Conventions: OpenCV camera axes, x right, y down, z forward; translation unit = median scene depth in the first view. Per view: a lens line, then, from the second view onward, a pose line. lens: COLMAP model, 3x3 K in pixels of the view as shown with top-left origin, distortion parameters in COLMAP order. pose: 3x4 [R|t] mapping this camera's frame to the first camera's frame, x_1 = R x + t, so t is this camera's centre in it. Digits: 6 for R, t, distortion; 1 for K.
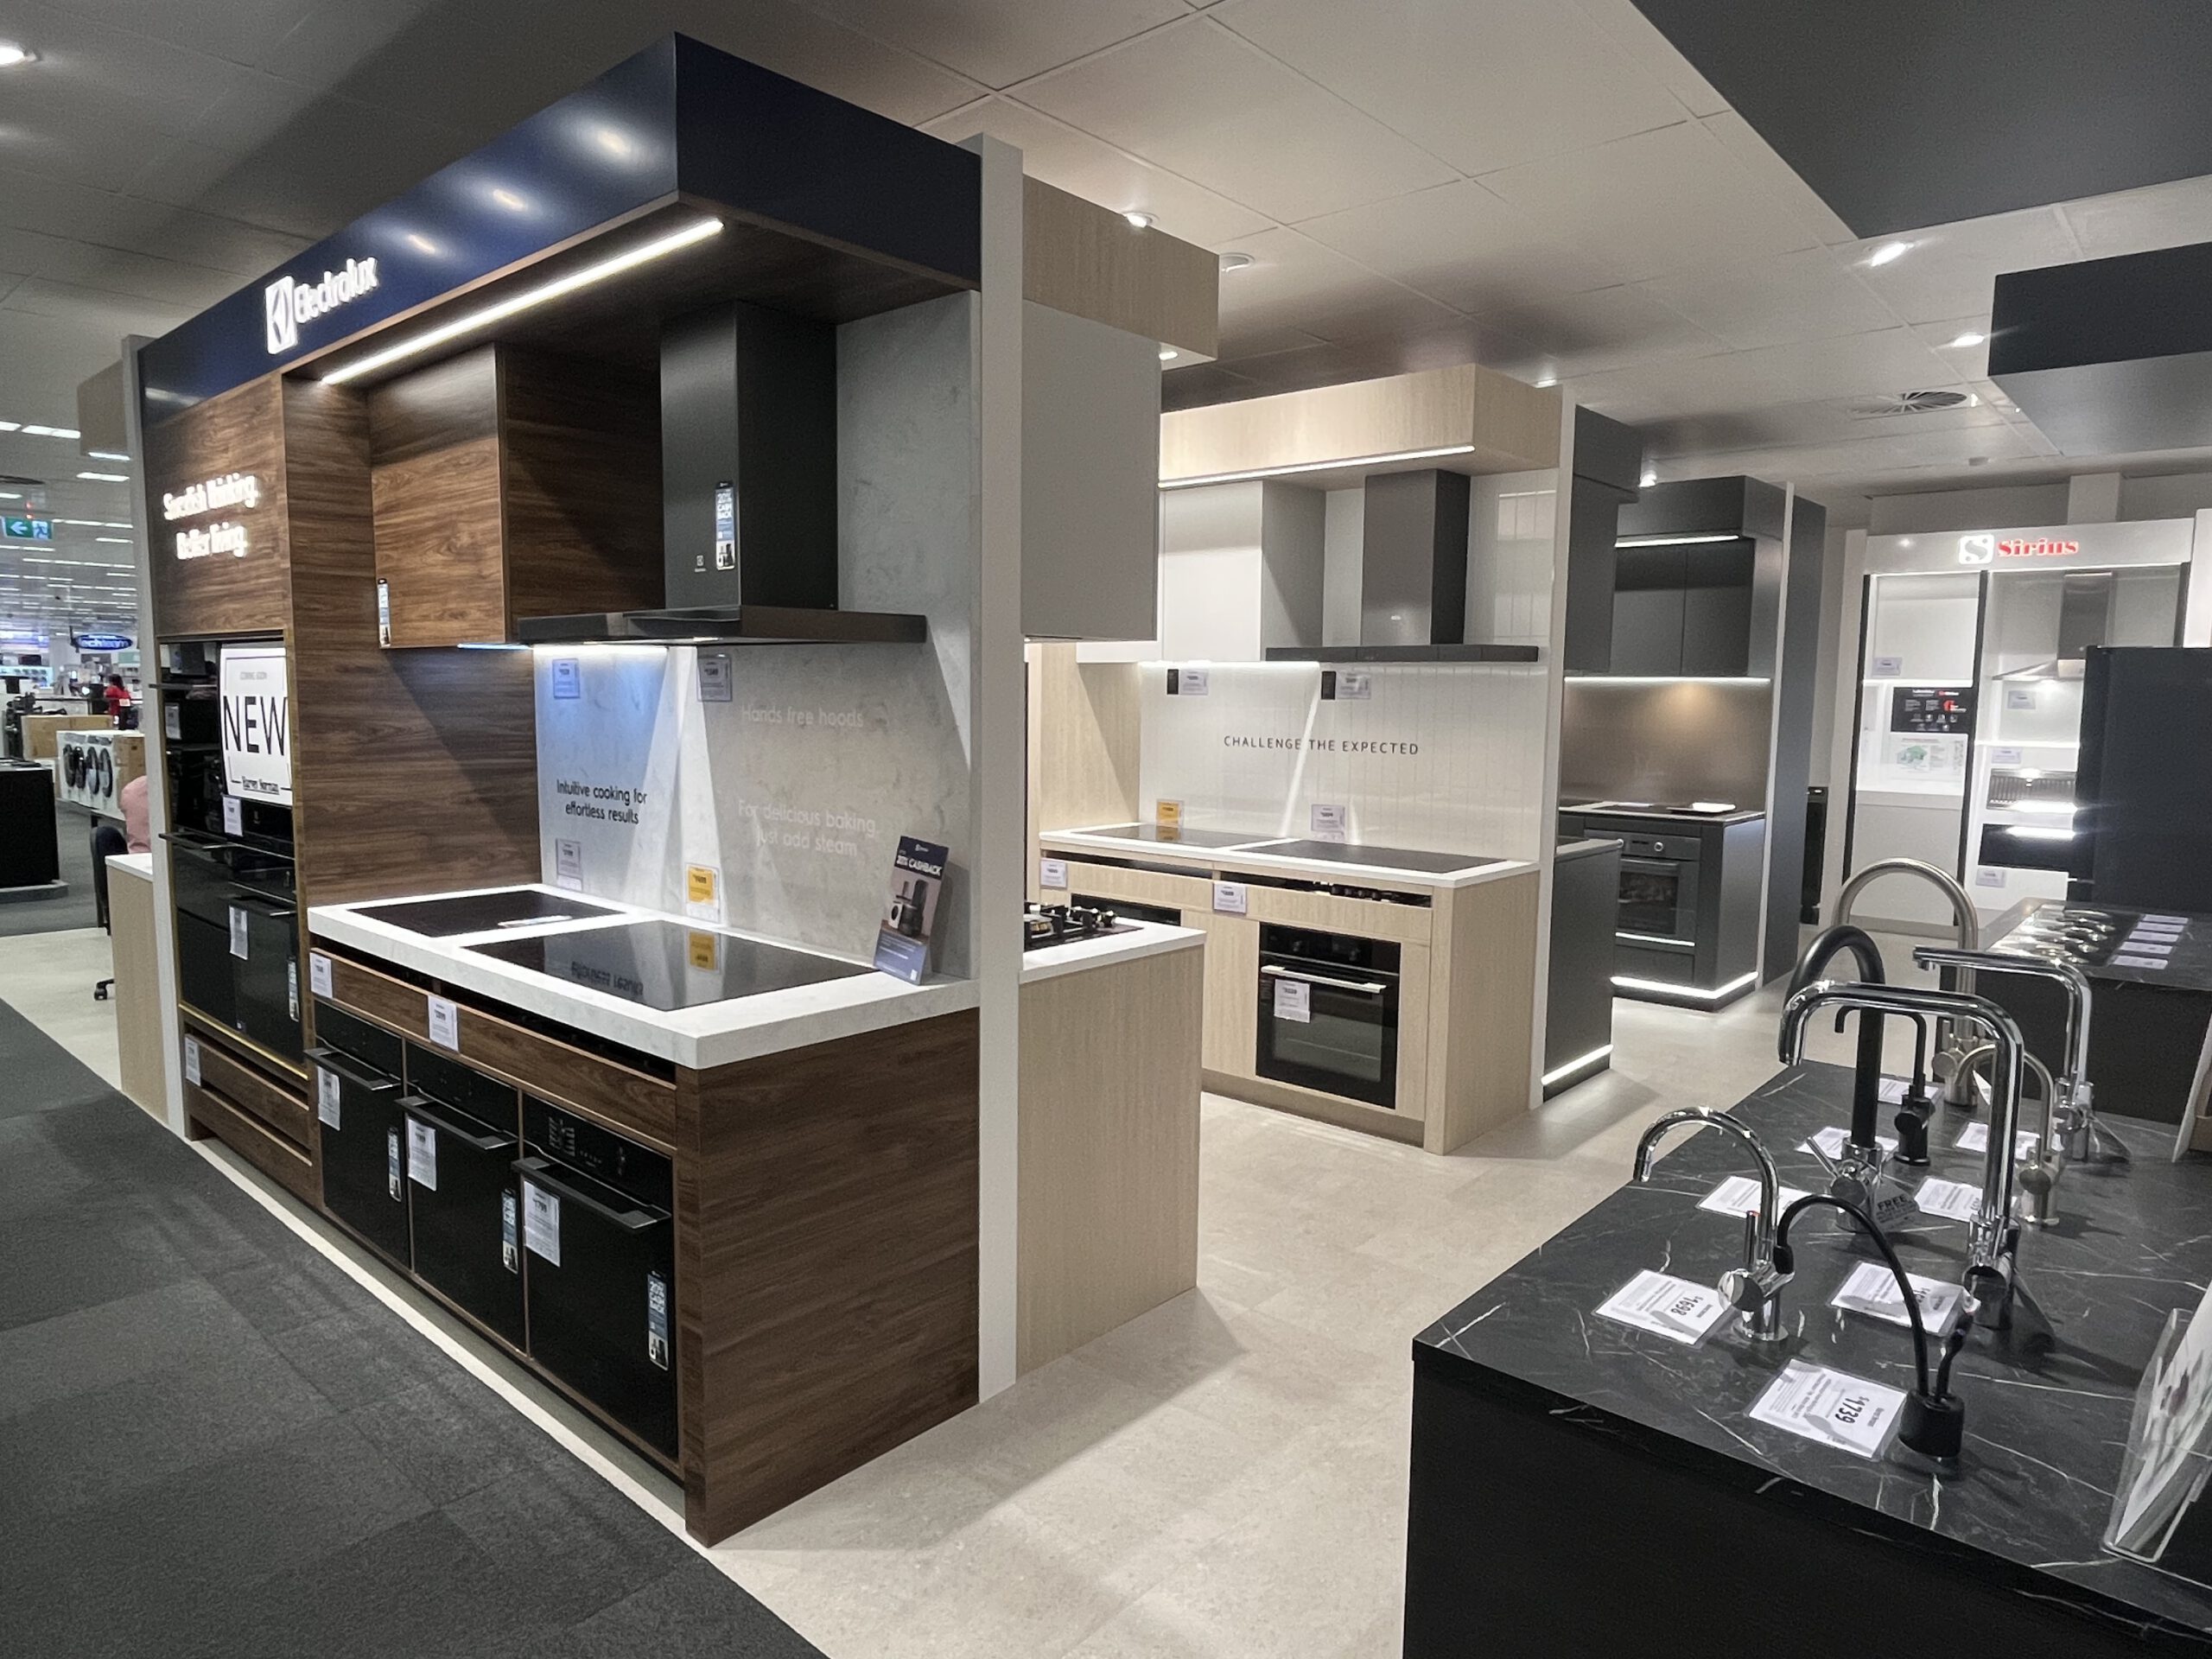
lens RADIAL K [[1337.7, 0, 1103.2], [0, 1337.7, 828.1], [0, 0, 1]] dist [0.000928, -0.001388]
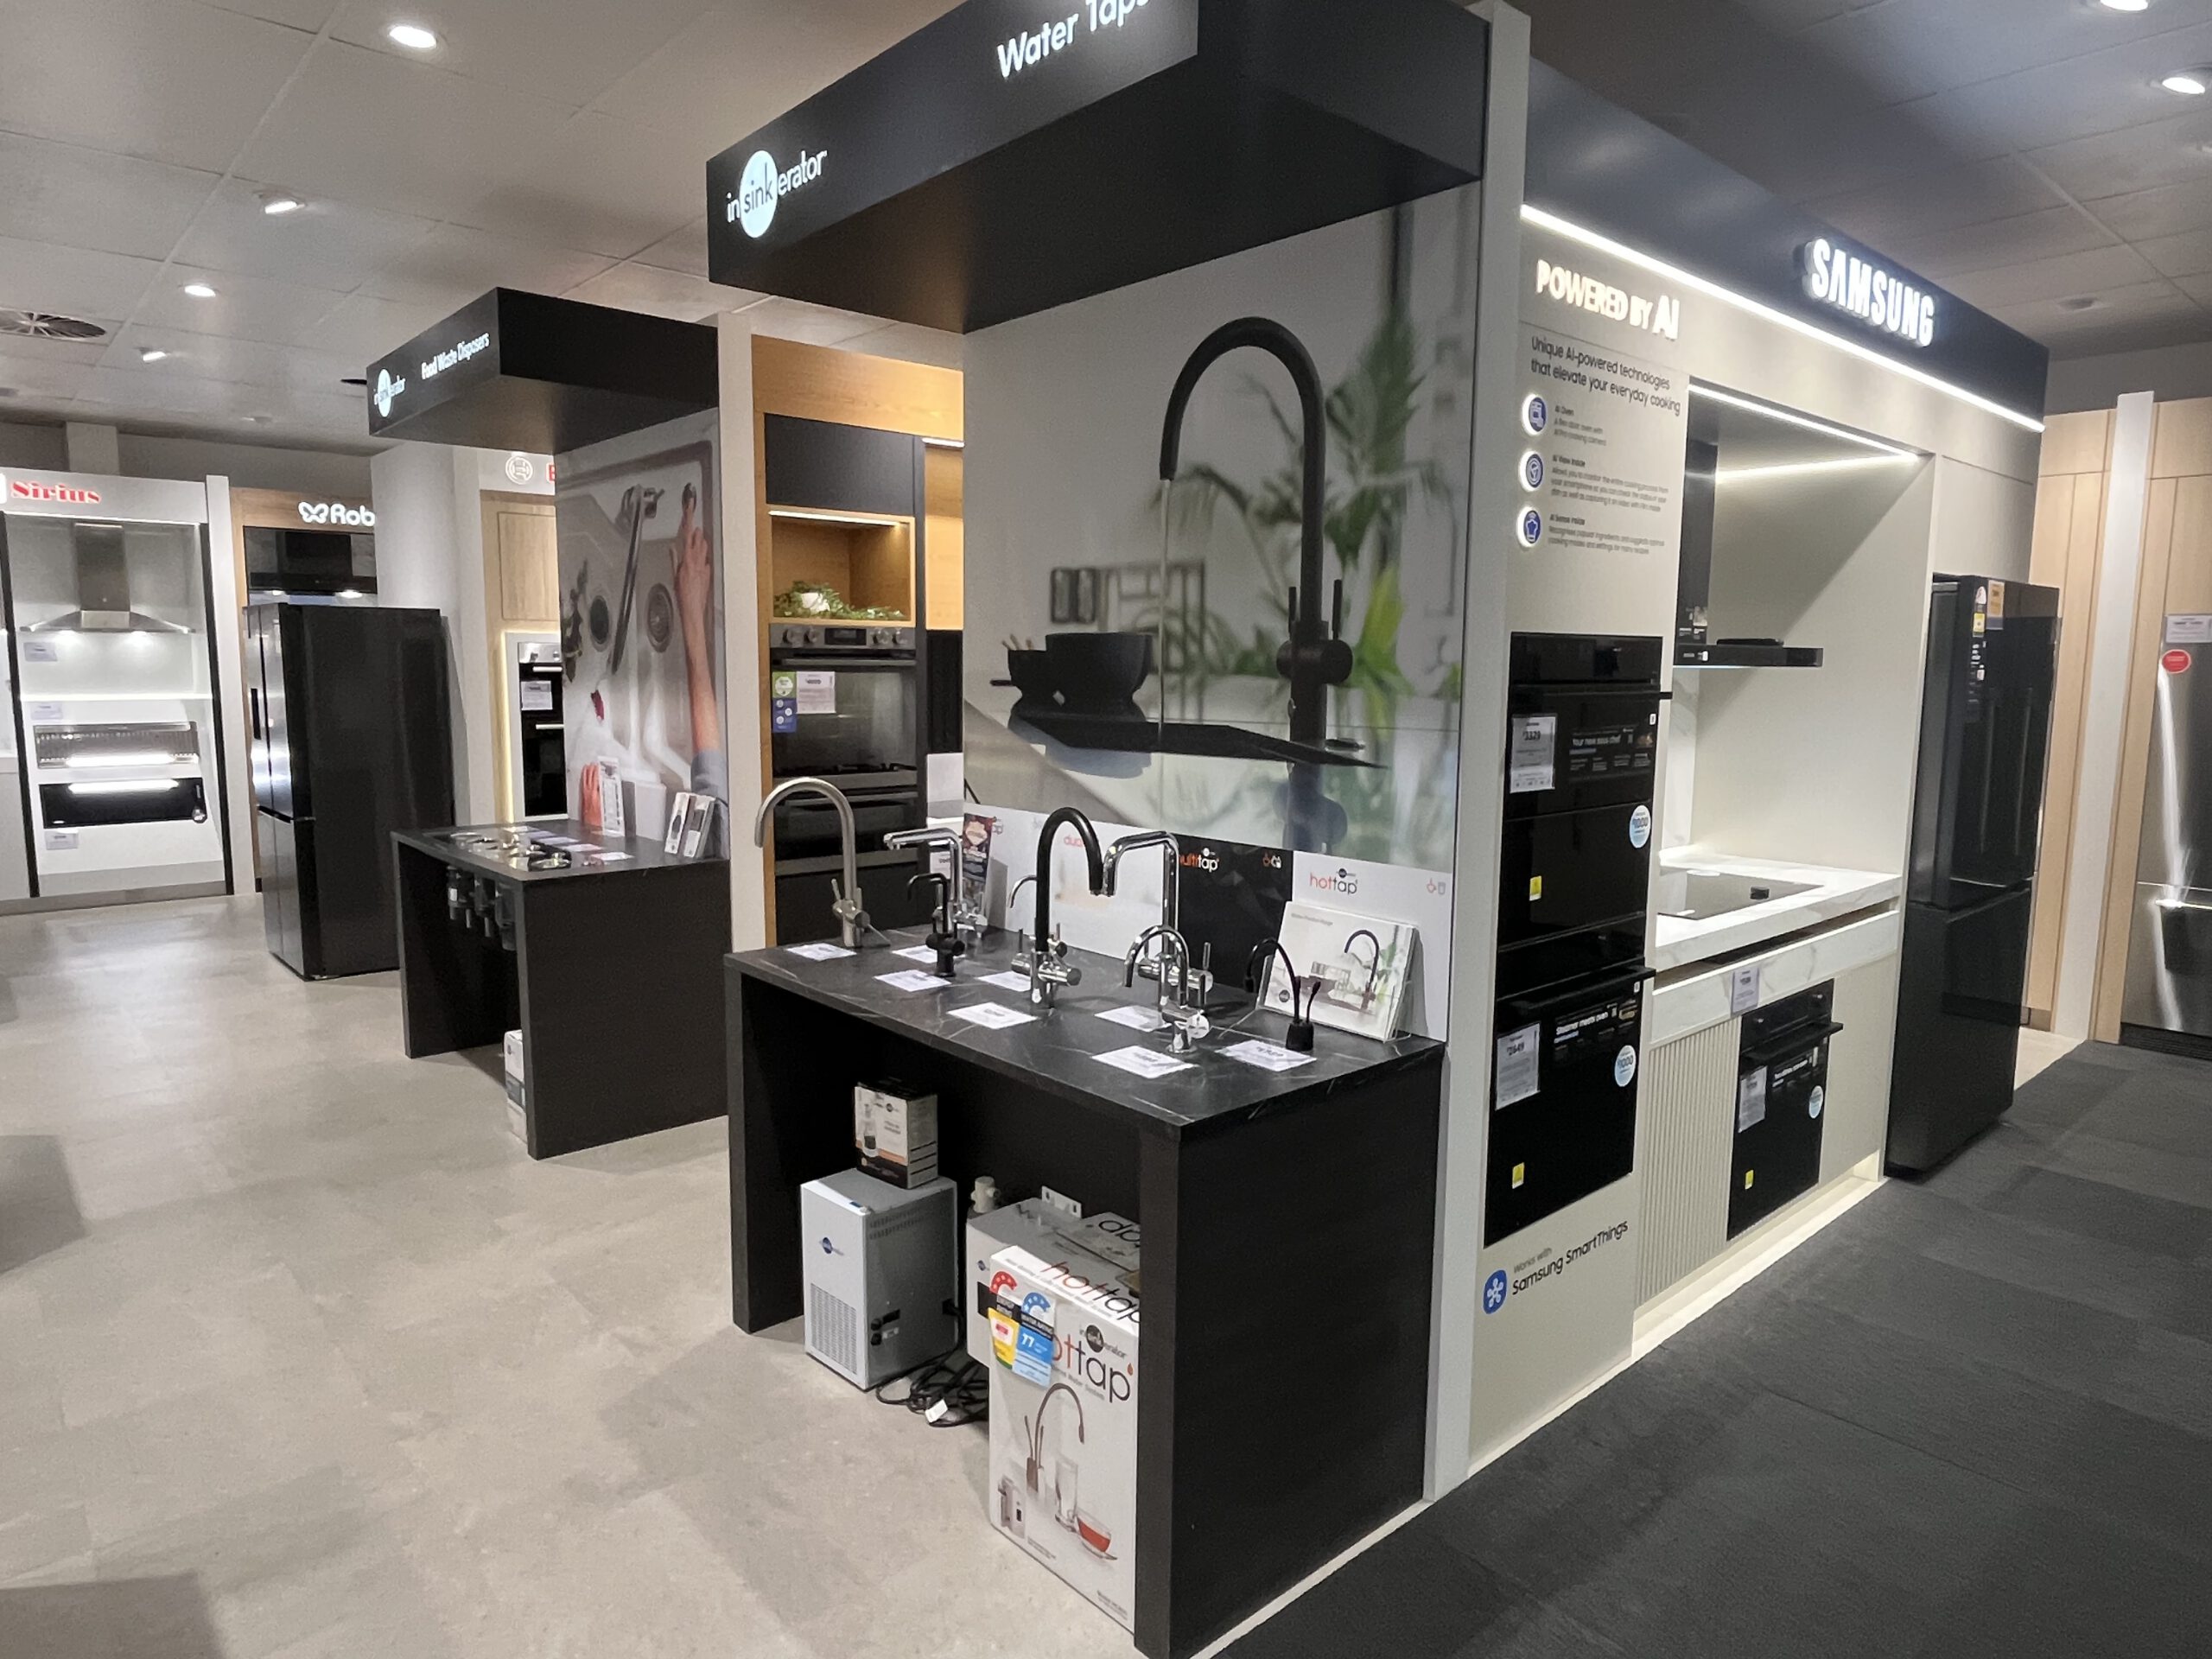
lens RADIAL K [[1337.7, 0, 1104.1], [0, 1337.7, 827.7], [0, 0, 1]] dist [0.000928, -0.001388]
pose [[0.114457, -0.136099, 0.984061, -0.399886], [0.097465, 0.987331, 0.125215, -0.039261], [-0.988636, 0.081580, 0.126271, 0.315873]]
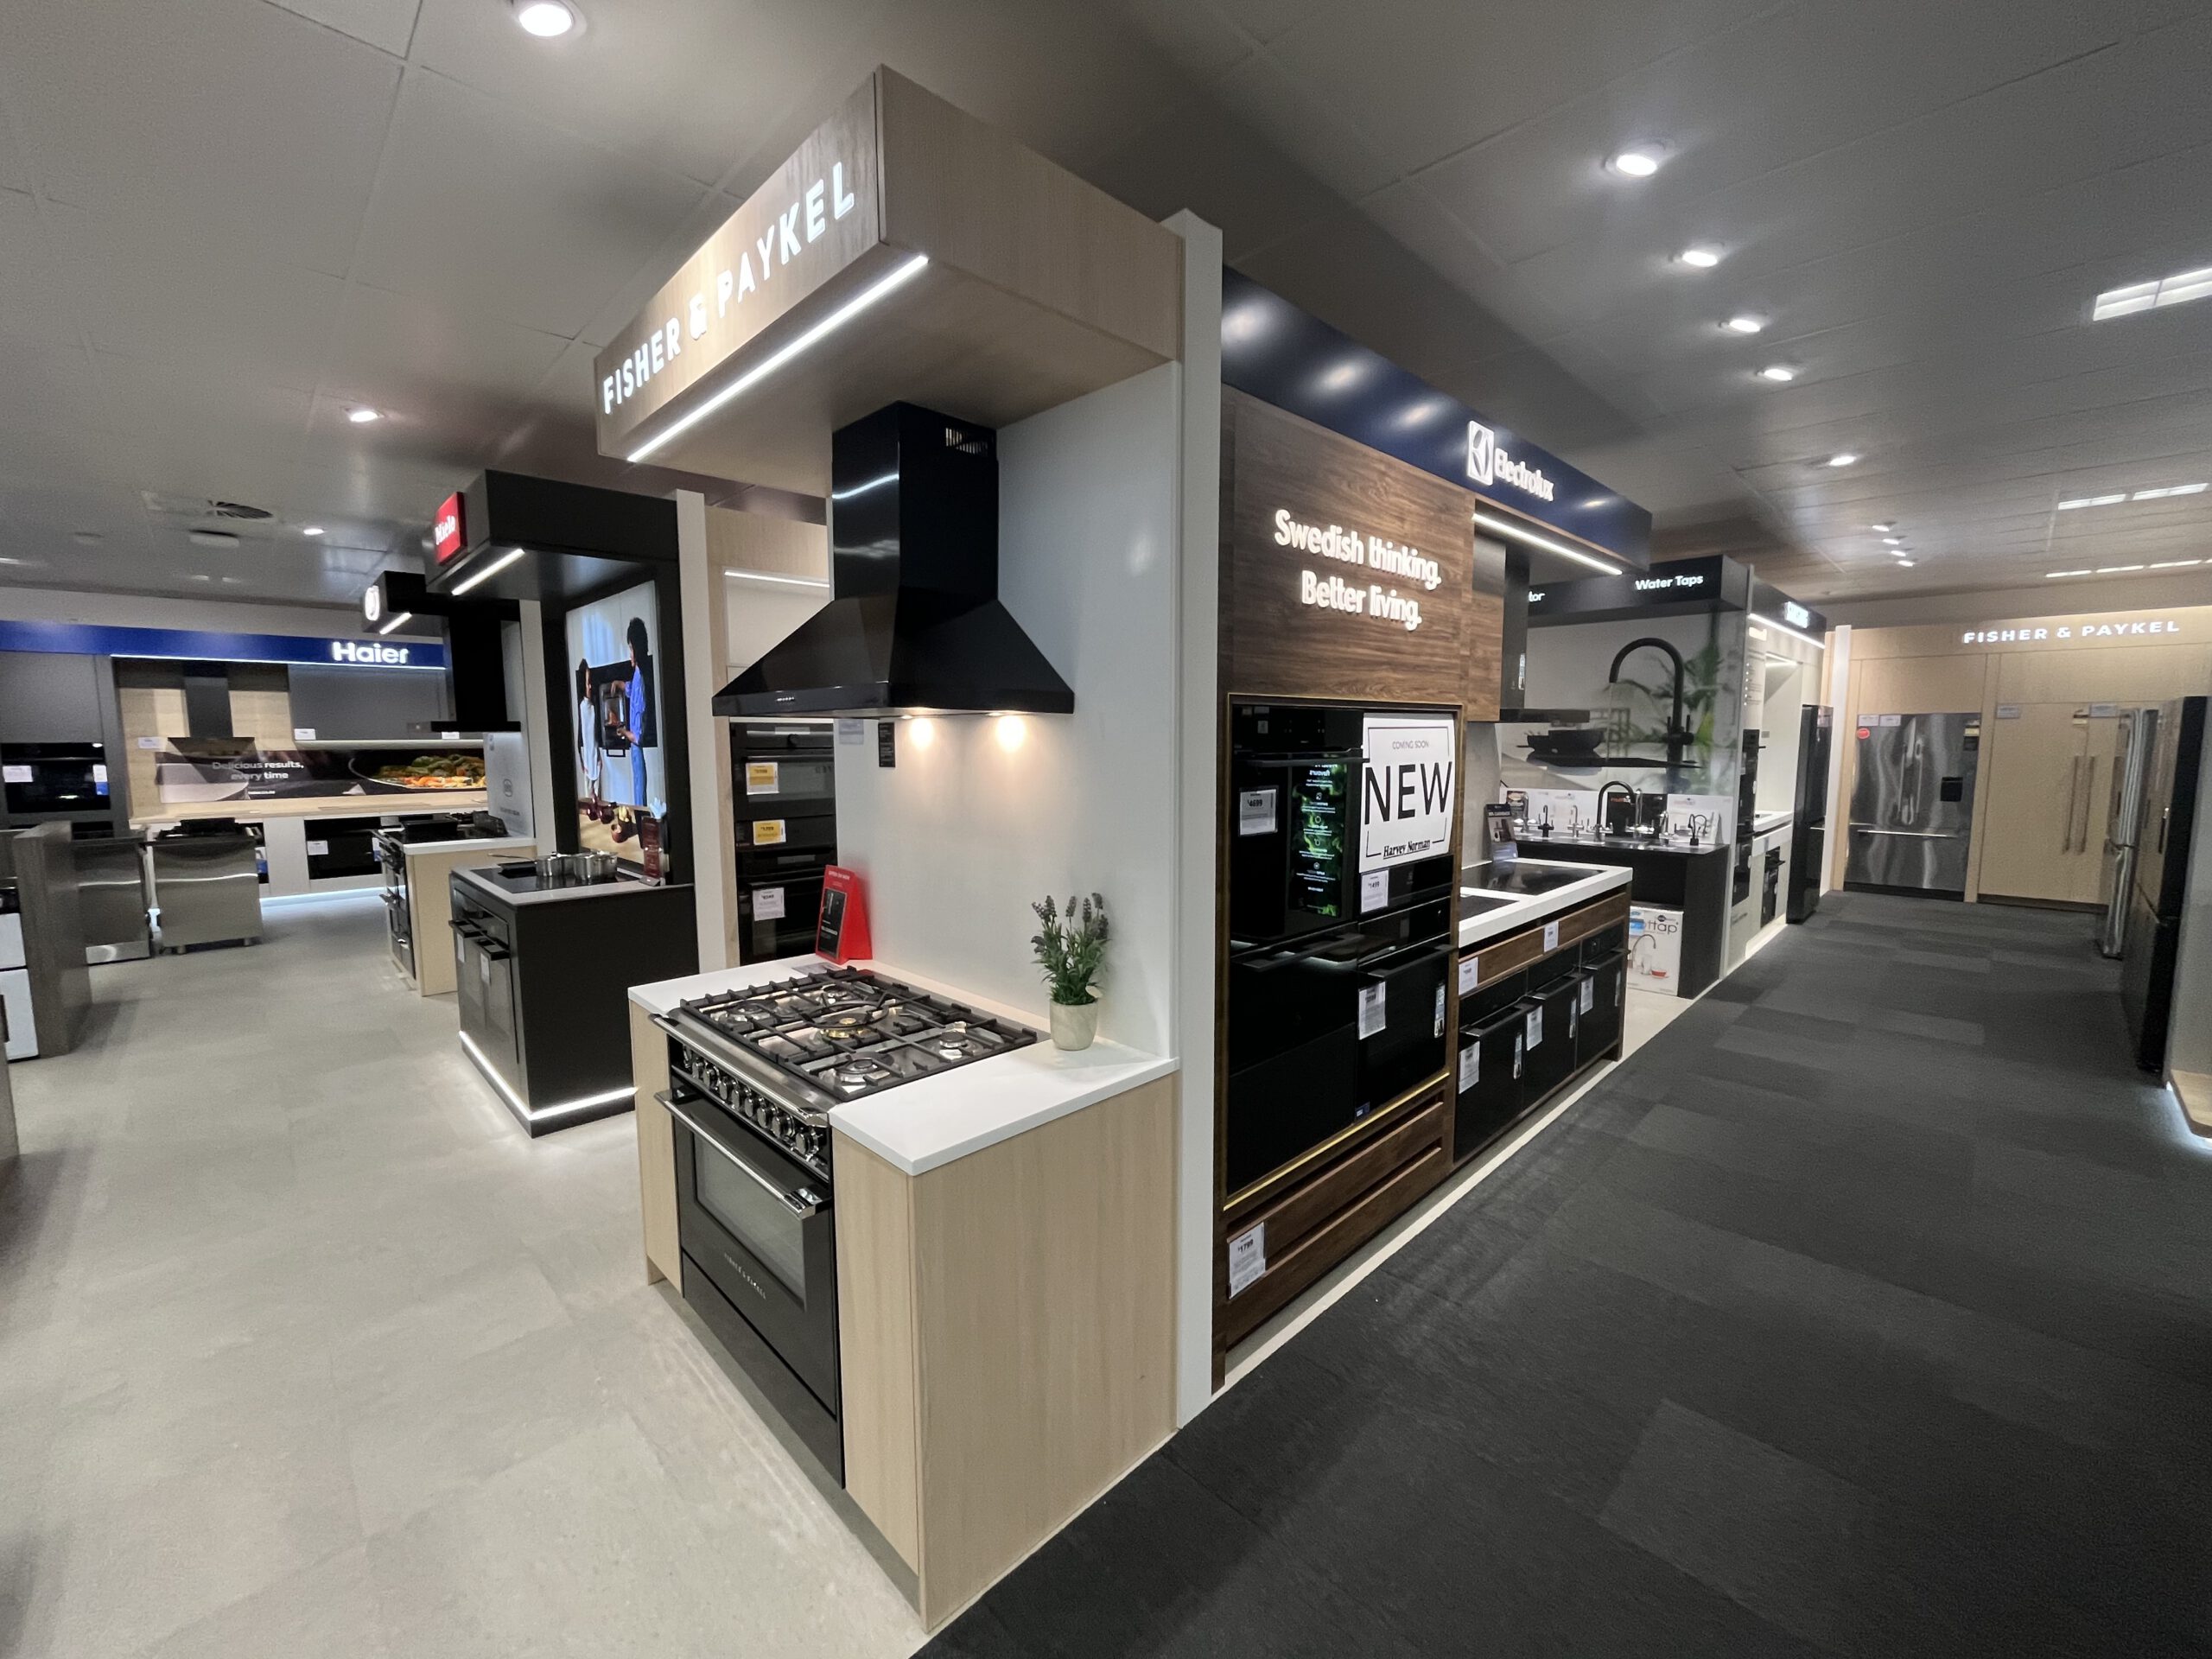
lens RADIAL K [[892.5, 0, 1104.0], [0, 892.5, 827.8], [0, 0, 1]] dist [-0.000747, -0.000004]
pose [[0.067255, -0.114575, 0.991135, -1.319306], [0.109742, 0.988207, 0.106790, -0.146675], [-0.991682, 0.101587, 0.079036, 1.158327]]
